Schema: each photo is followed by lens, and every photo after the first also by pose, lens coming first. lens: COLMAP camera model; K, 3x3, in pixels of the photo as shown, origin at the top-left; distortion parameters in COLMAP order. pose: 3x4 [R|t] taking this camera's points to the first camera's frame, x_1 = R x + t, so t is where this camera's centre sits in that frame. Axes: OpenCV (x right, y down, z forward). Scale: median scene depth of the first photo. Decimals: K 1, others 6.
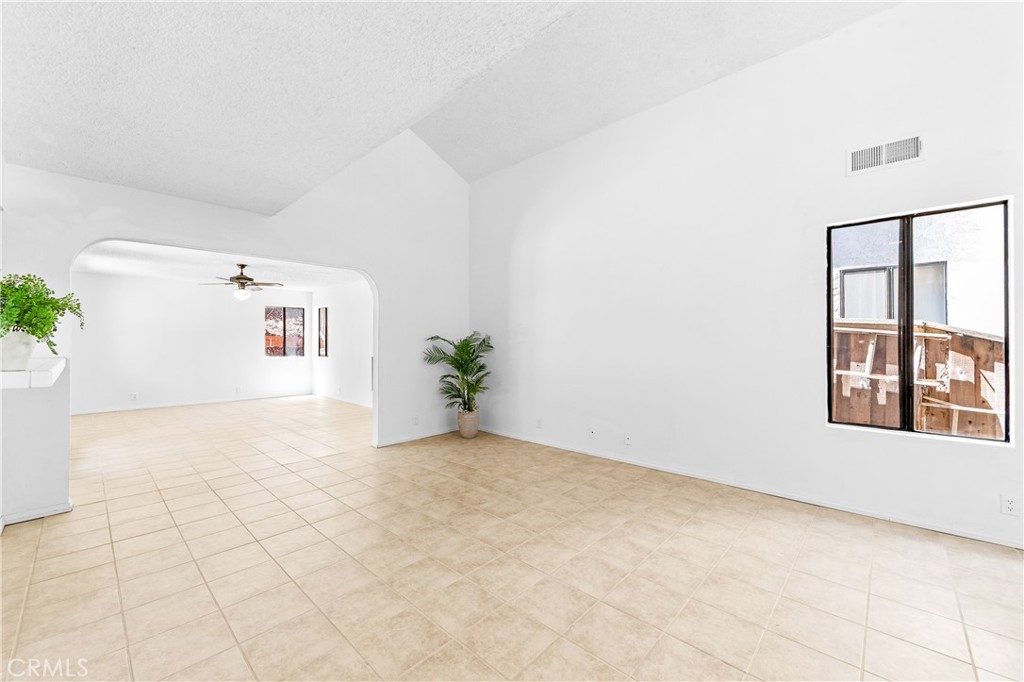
lens RADIAL K [[408.4, 0, 515.2], [0, 408.4, 345.8], [0, 0, 1]] dist [-0.002311, -0.000405]
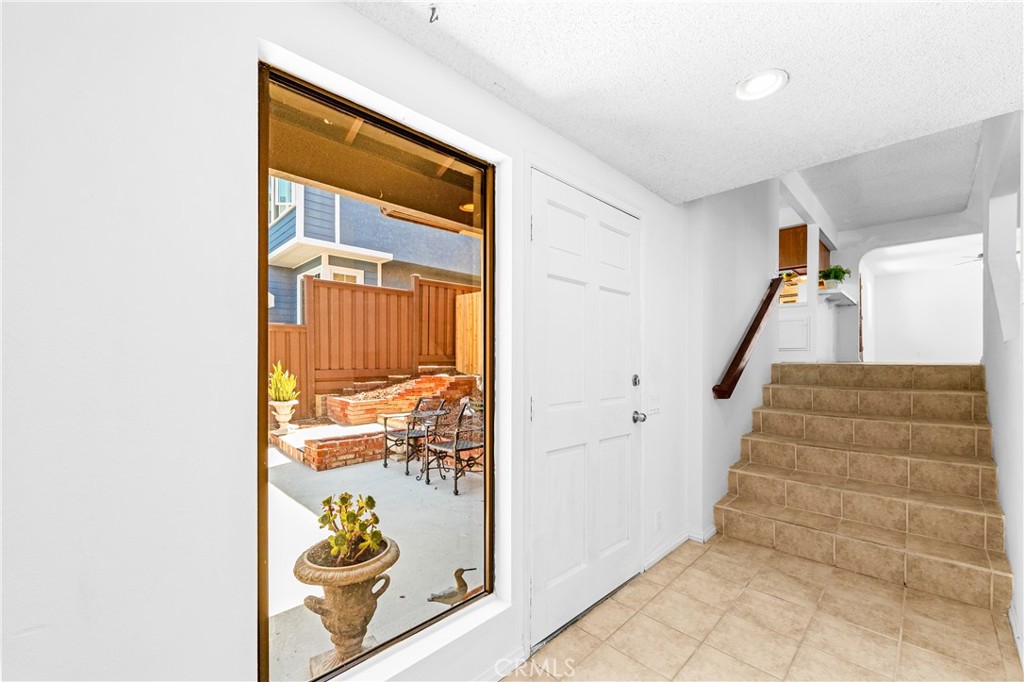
lens RADIAL K [[406.2, 0, 513.8], [0, 406.2, 360.5], [0, 0, 1]] dist [-0.002164, -0.000319]
pose [[-0.035202, 0.003294, -0.999375, 0.838633], [-0.005701, 0.999978, 0.003497, 0.223911], [0.999364, 0.005821, -0.035182, -0.585653]]
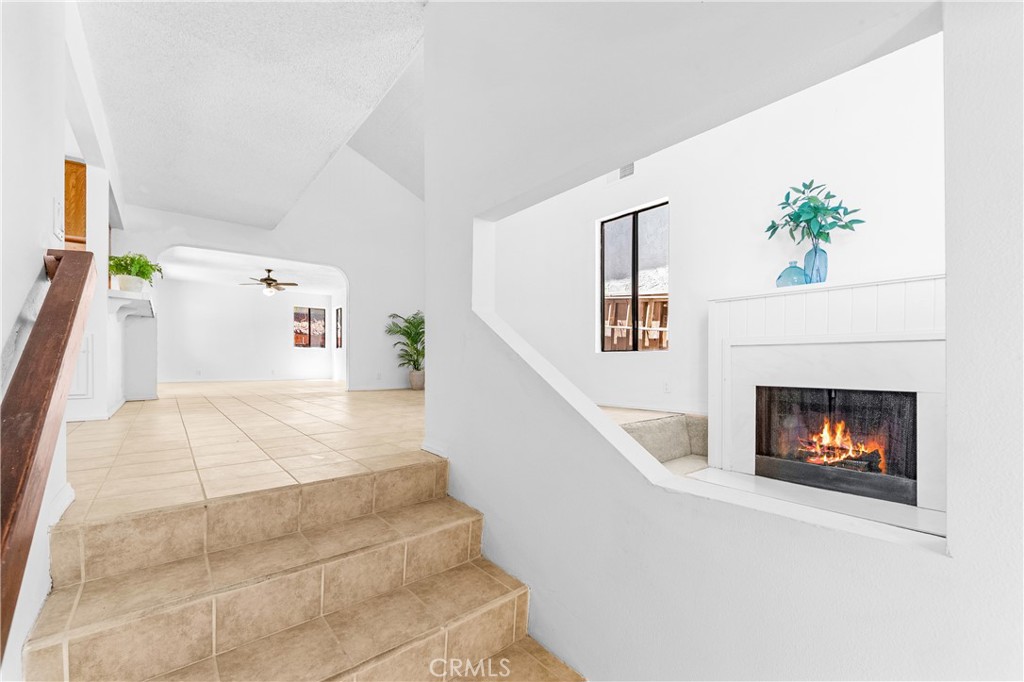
lens RADIAL K [[418.6, 0, 511.5], [0, 418.6, 361.0], [0, 0, 1]] dist [0.000655, 0.000028]
pose [[0.993080, -0.000527, -0.117435, 0.358432], [-0.000018, 0.999989, -0.004643, 0.136756], [0.117437, 0.004612, 0.993070, -0.340713]]
